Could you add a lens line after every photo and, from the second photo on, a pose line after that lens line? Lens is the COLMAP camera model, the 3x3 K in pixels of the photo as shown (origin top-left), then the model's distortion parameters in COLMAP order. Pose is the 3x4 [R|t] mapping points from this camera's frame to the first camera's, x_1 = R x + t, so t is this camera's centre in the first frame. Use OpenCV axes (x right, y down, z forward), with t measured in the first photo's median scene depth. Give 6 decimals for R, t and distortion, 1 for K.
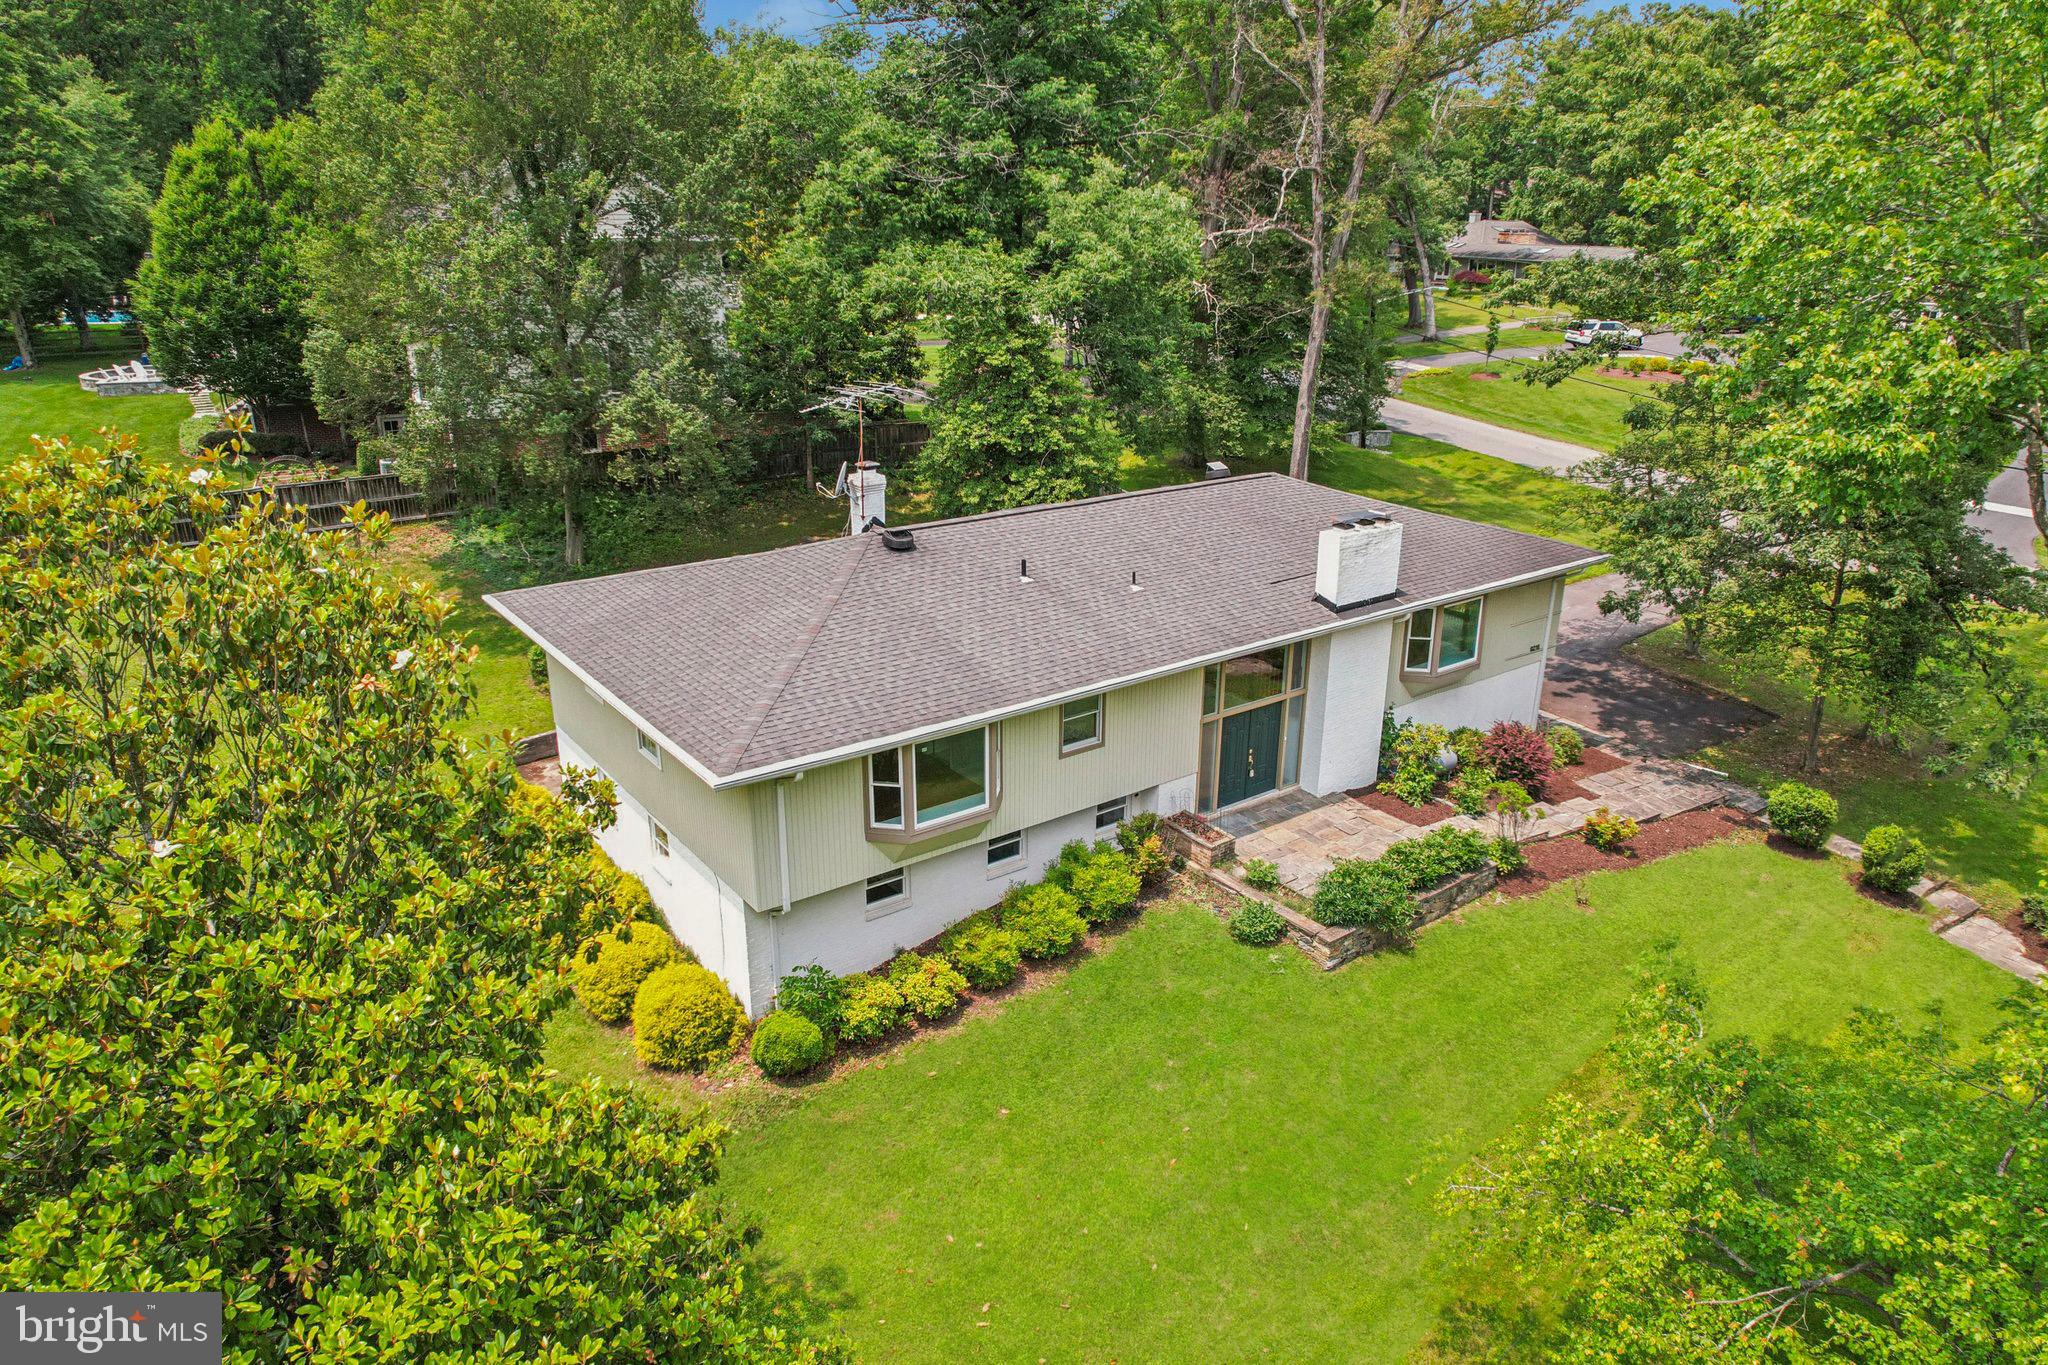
lens RADIAL K [[1299.8, 0, 1023.8], [0, 1299.8, 677.2], [0, 0, 1]] dist [-0.074085, 0.072265]
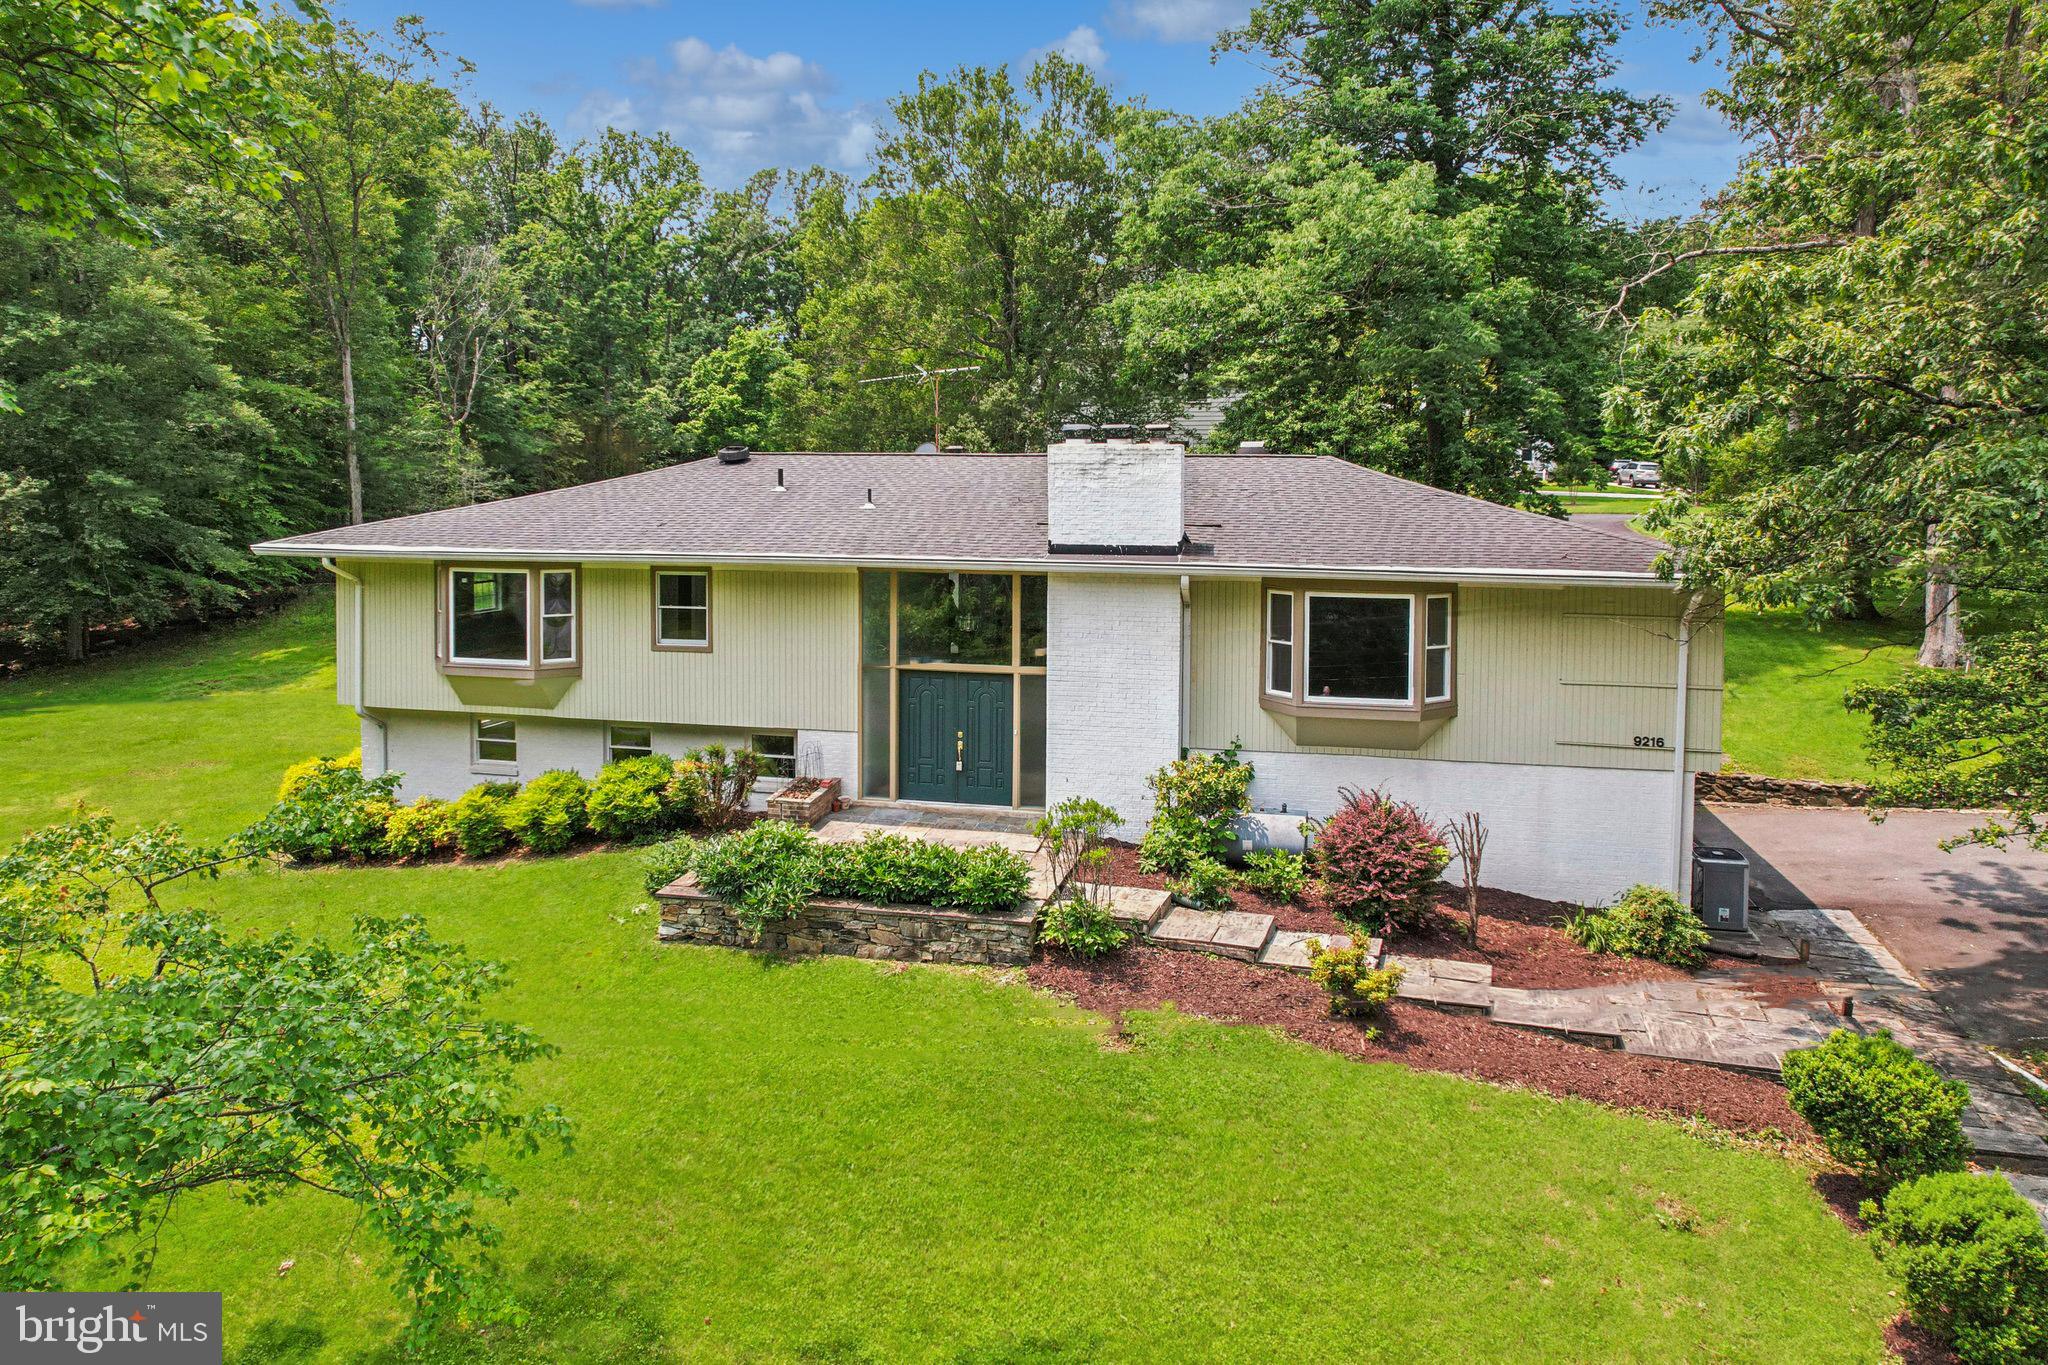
lens RADIAL K [[1330.4, 0, 1024.7], [0, 1330.4, 541.8], [0, 0, 1]] dist [-0.046614, 0.030283]
pose [[0.665919, 0.032902, -0.745298, 0.781011], [-0.255122, 0.948838, -0.186062, 0.085559], [0.701045, 0.314044, 0.640243, 0.511647]]
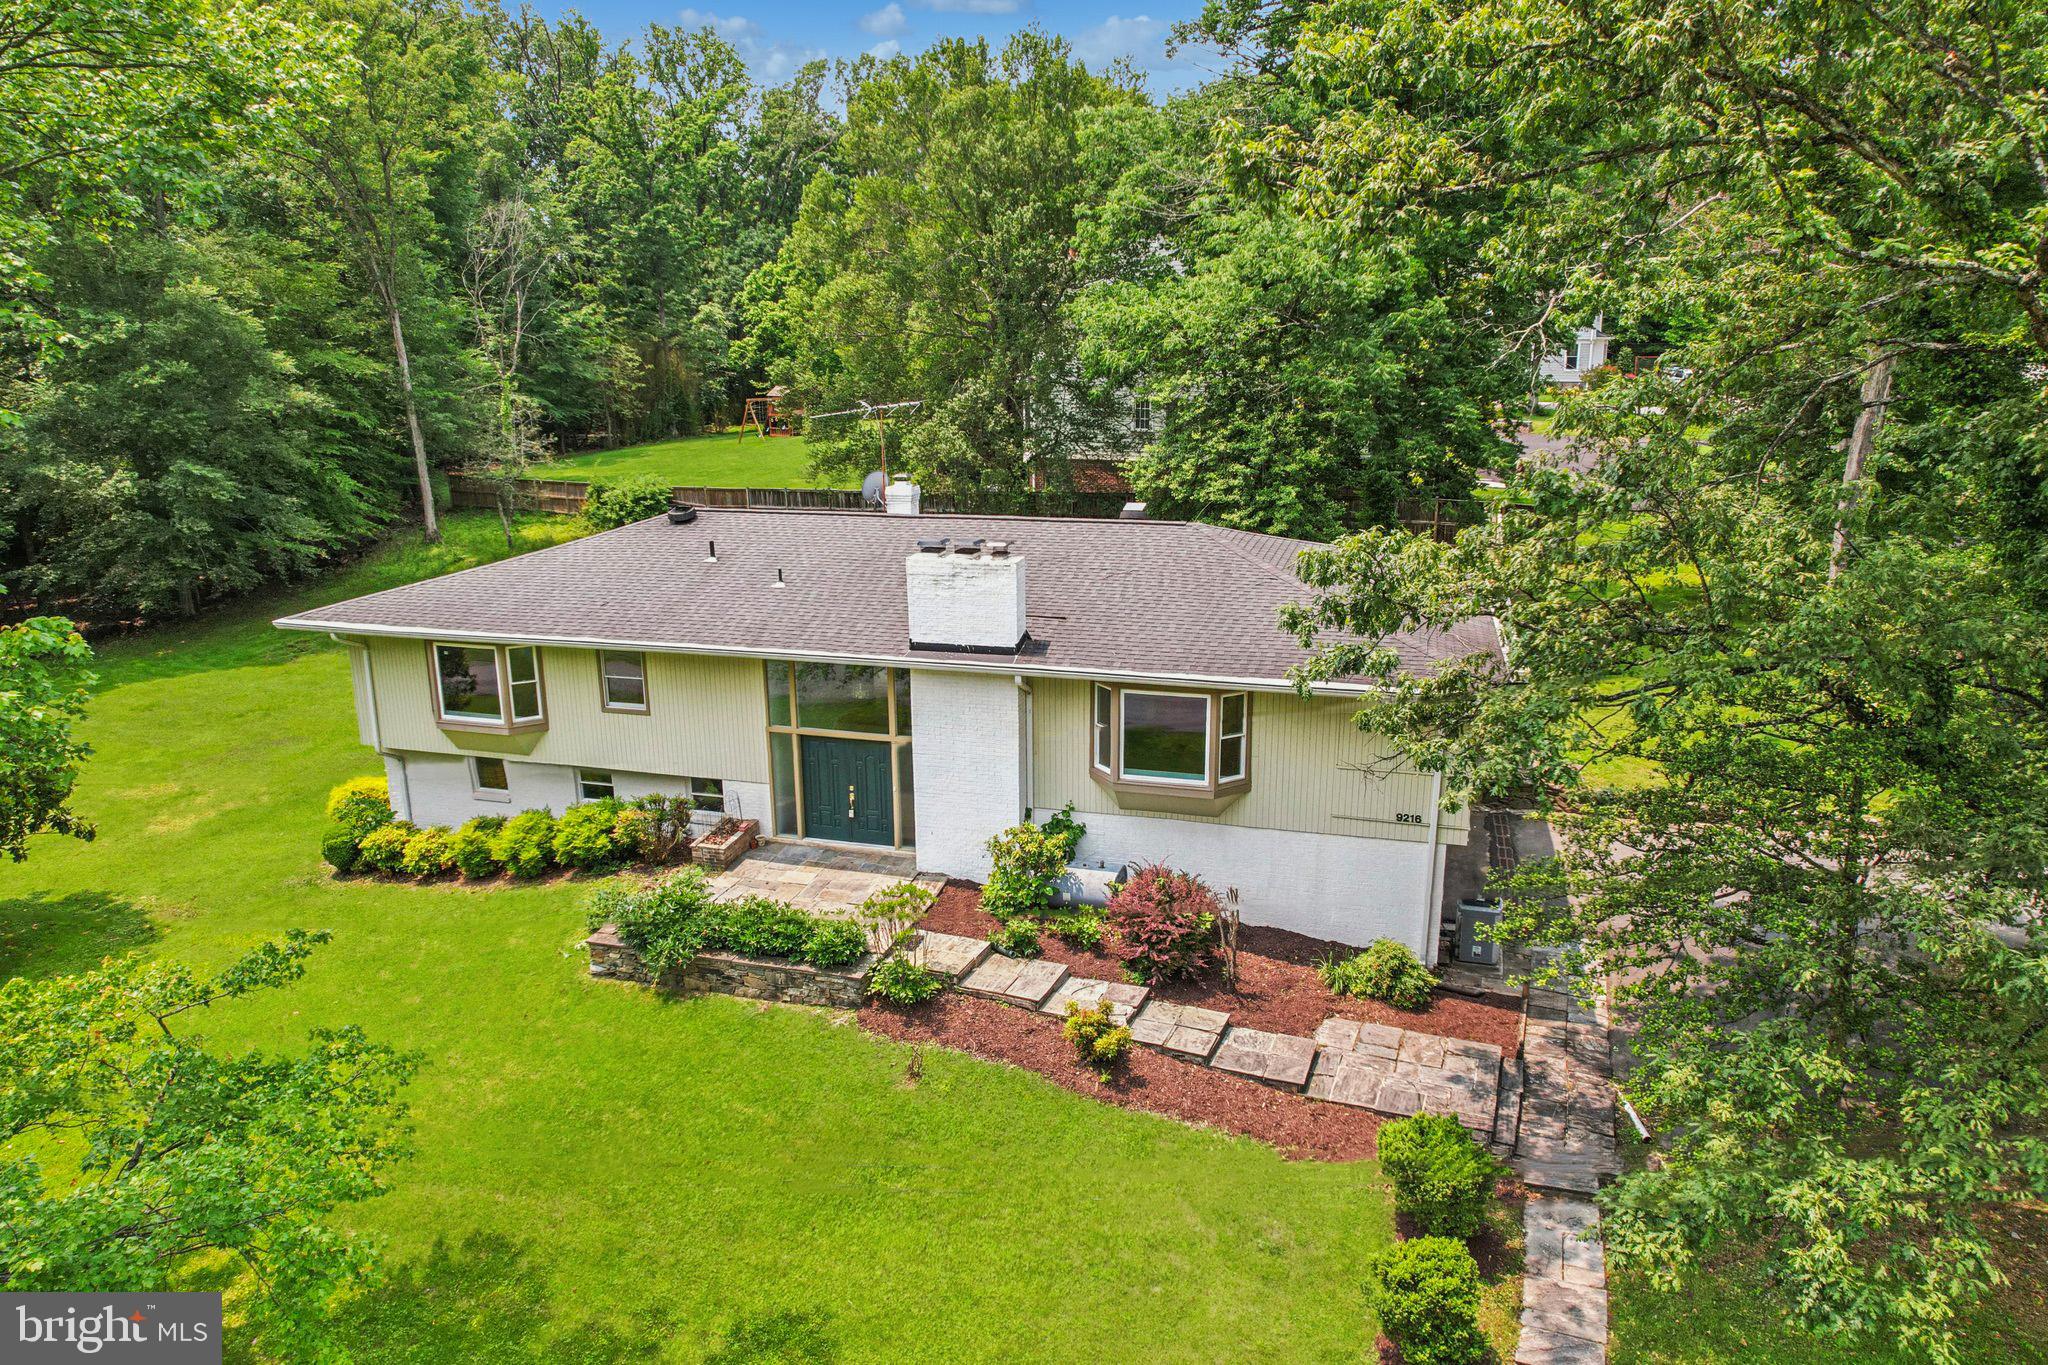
lens RADIAL K [[1302.7, 0, 1024.0], [0, 1302.7, 682.5], [0, 0, 1]] dist [-0.055223, 0.046075]
pose [[0.614643, 0.186721, -0.766387, 0.941401], [-0.254912, 0.966466, 0.031028, -0.073597], [0.746481, 0.176290, 0.641629, 0.509444]]
